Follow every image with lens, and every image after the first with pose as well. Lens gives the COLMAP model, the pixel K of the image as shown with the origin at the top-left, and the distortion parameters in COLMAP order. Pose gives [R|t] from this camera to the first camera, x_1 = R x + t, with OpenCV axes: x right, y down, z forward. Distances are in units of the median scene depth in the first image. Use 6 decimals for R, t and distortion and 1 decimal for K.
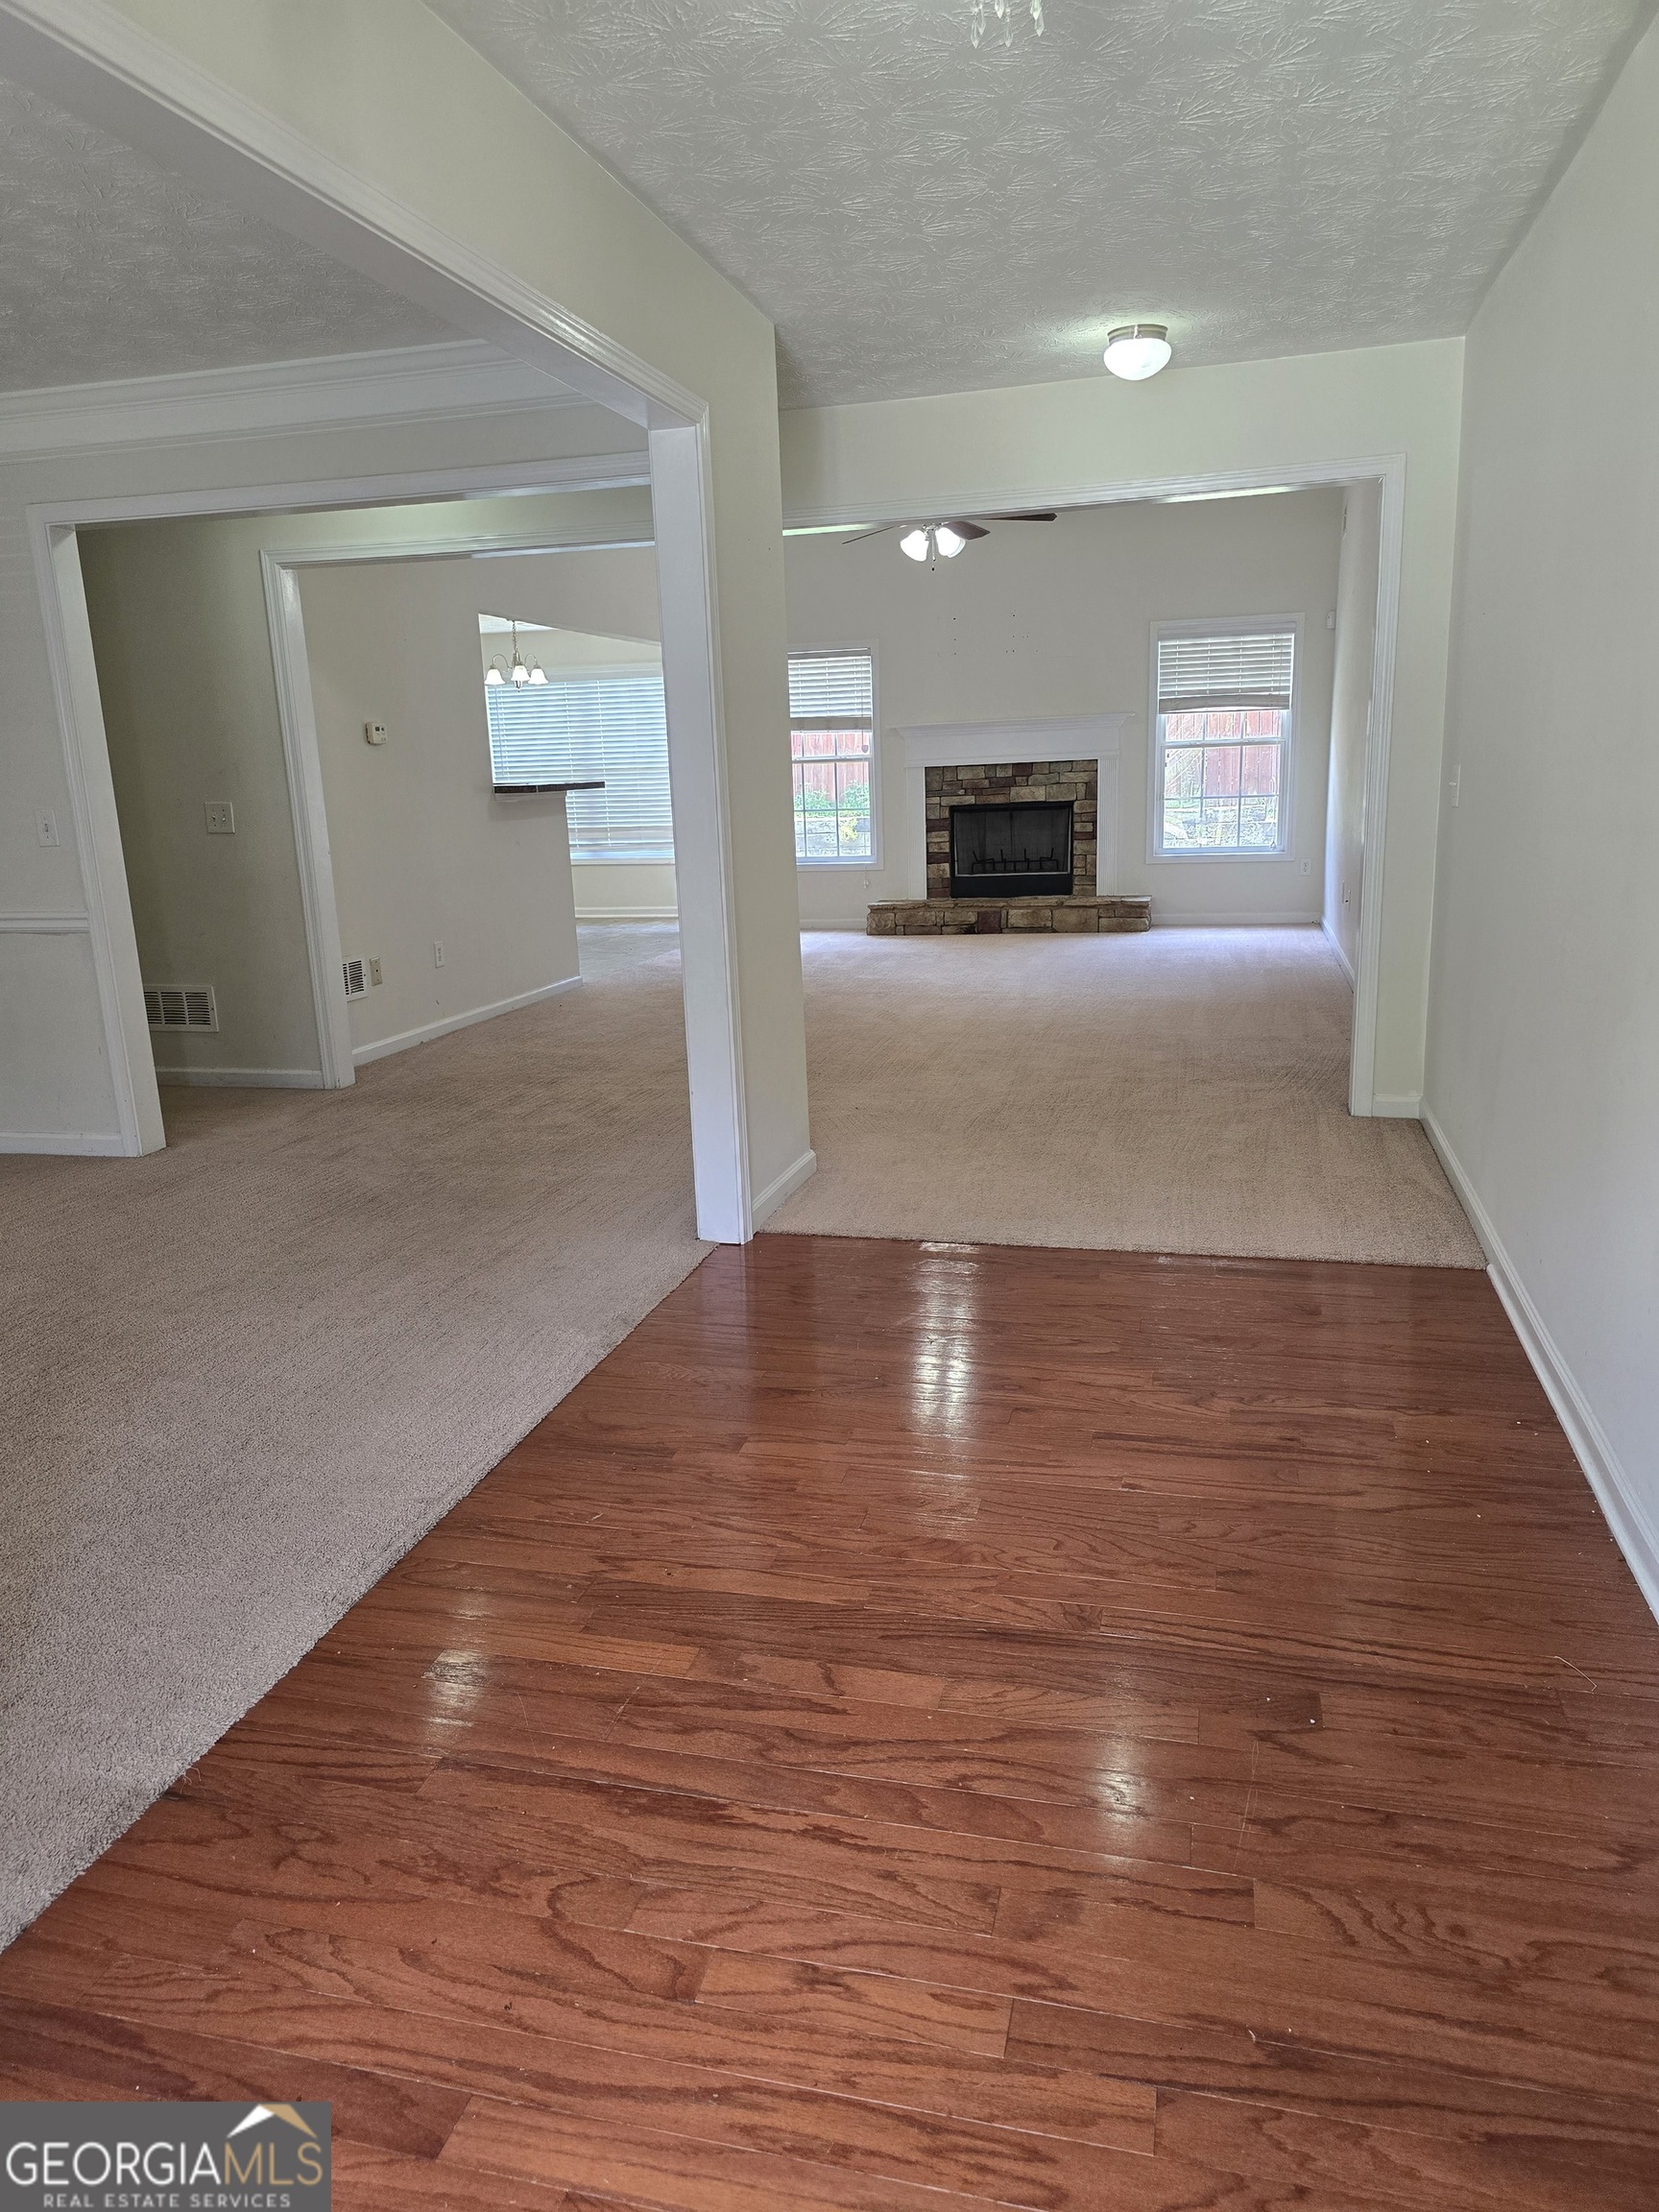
lens RADIAL K [[1477.1, 0, 791.5], [0, 1477.1, 1114.3], [0, 0, 1]] dist [0.049934, -0.019671]
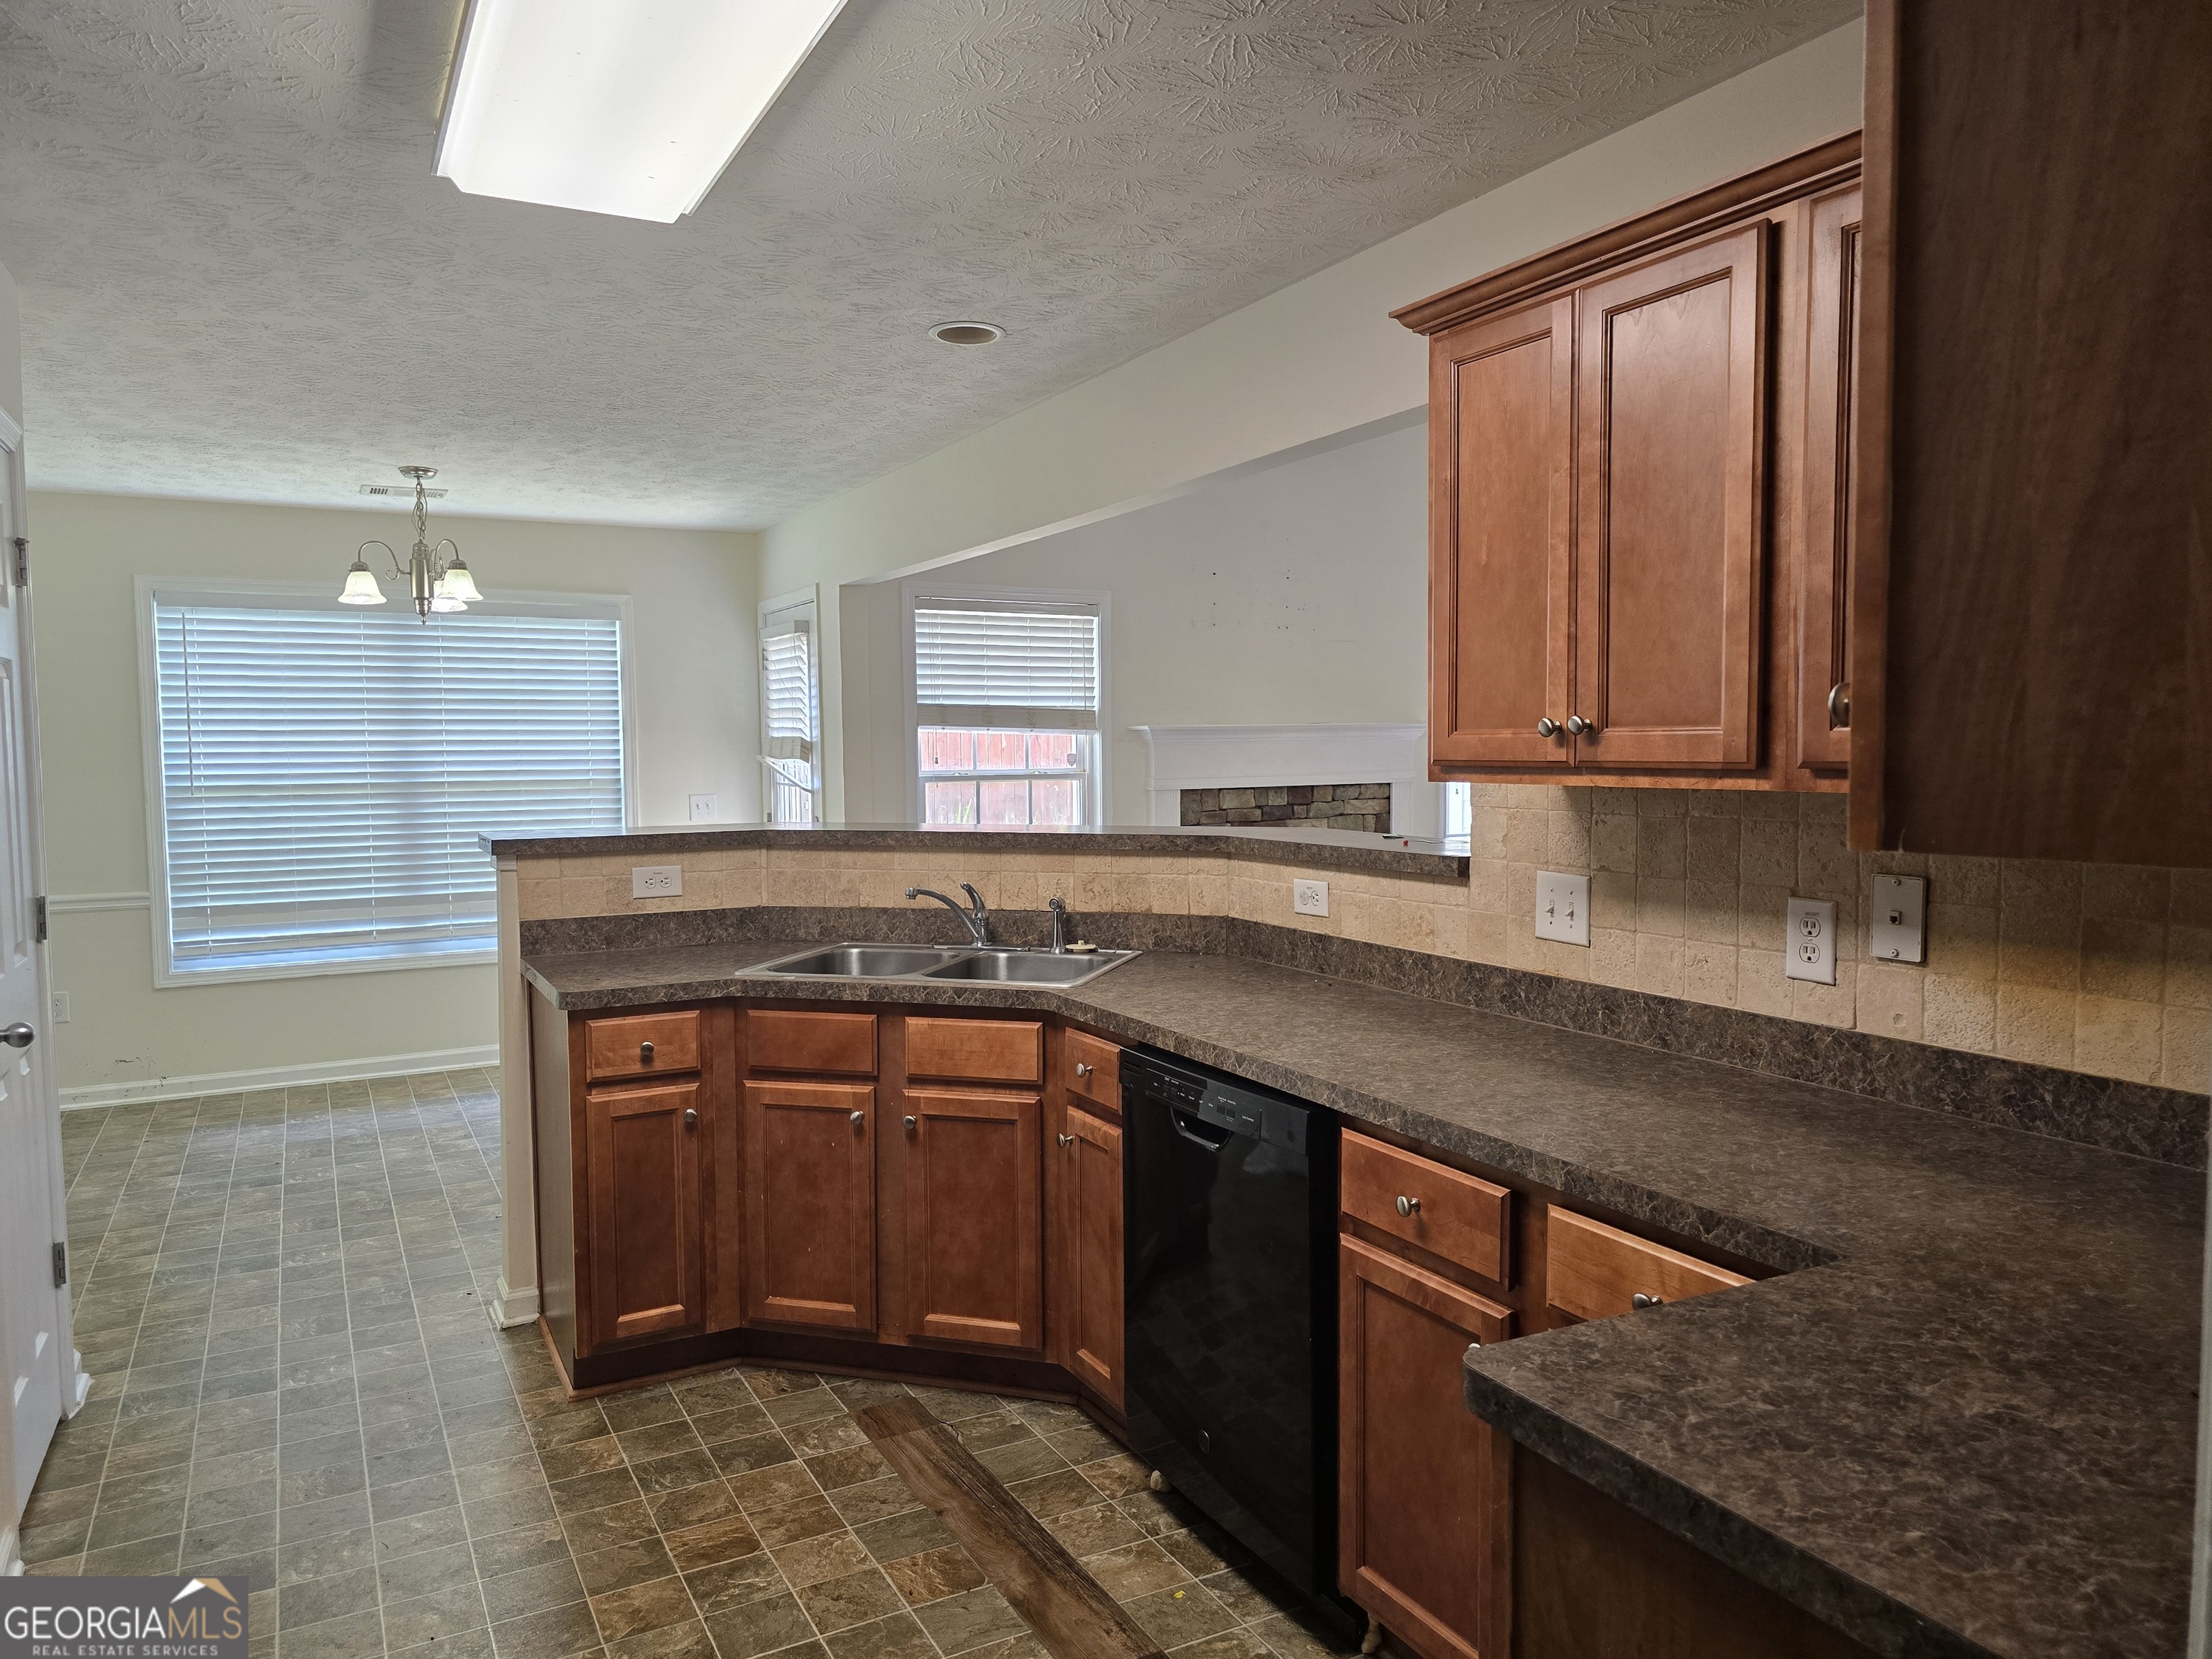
lens RADIAL K [[1477.1, 0, 1088.6], [0, 1477.1, 823.3], [0, 0, 1]] dist [0.049934, -0.019671]
pose [[0.712897, -0.011239, 0.701179, -0.388094], [0.144596, 0.980742, -0.131293, -0.143149], [-0.686200, 0.194986, 0.700793, 0.587562]]
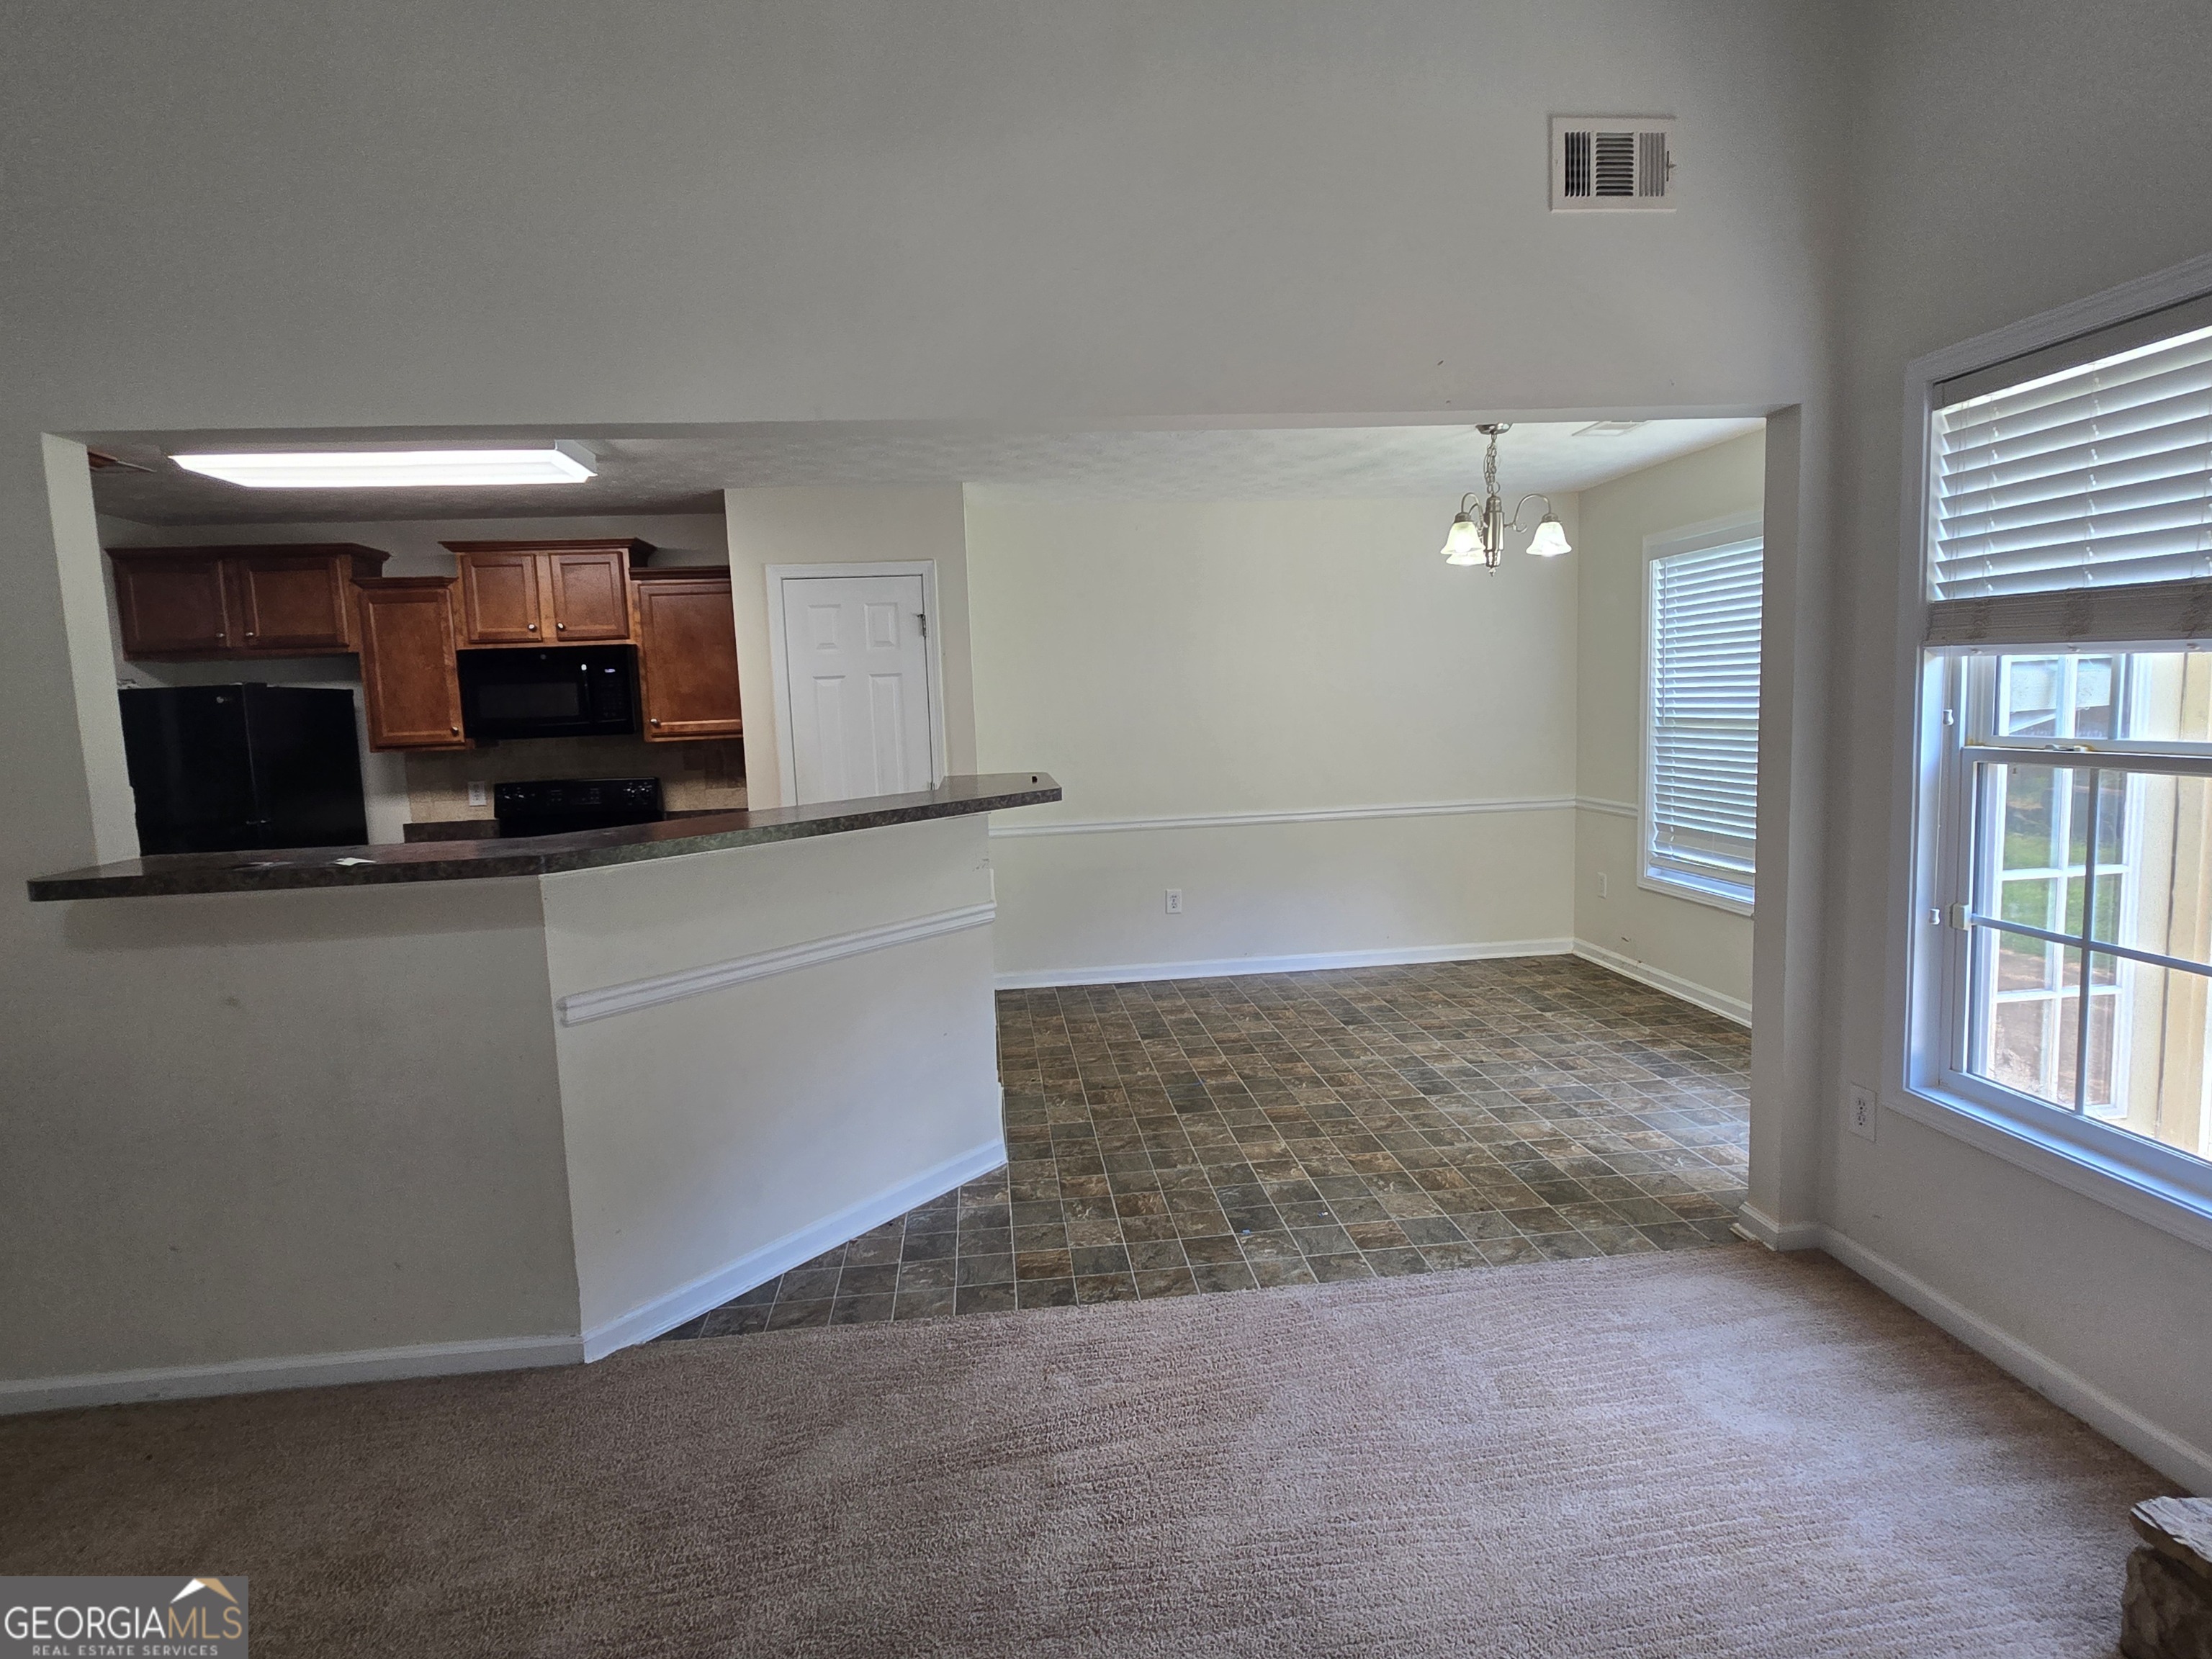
lens RADIAL K [[1139.9, 0, 1099.7], [0, 1139.9, 823.7], [0, 0, 1]] dist [0.009233, -0.003785]
pose [[0.372966, 0.123651, -0.919569, 0.129652], [-0.189273, 0.980379, 0.055061, -0.215022], [0.908335, 0.153514, 0.389052, 0.805449]]
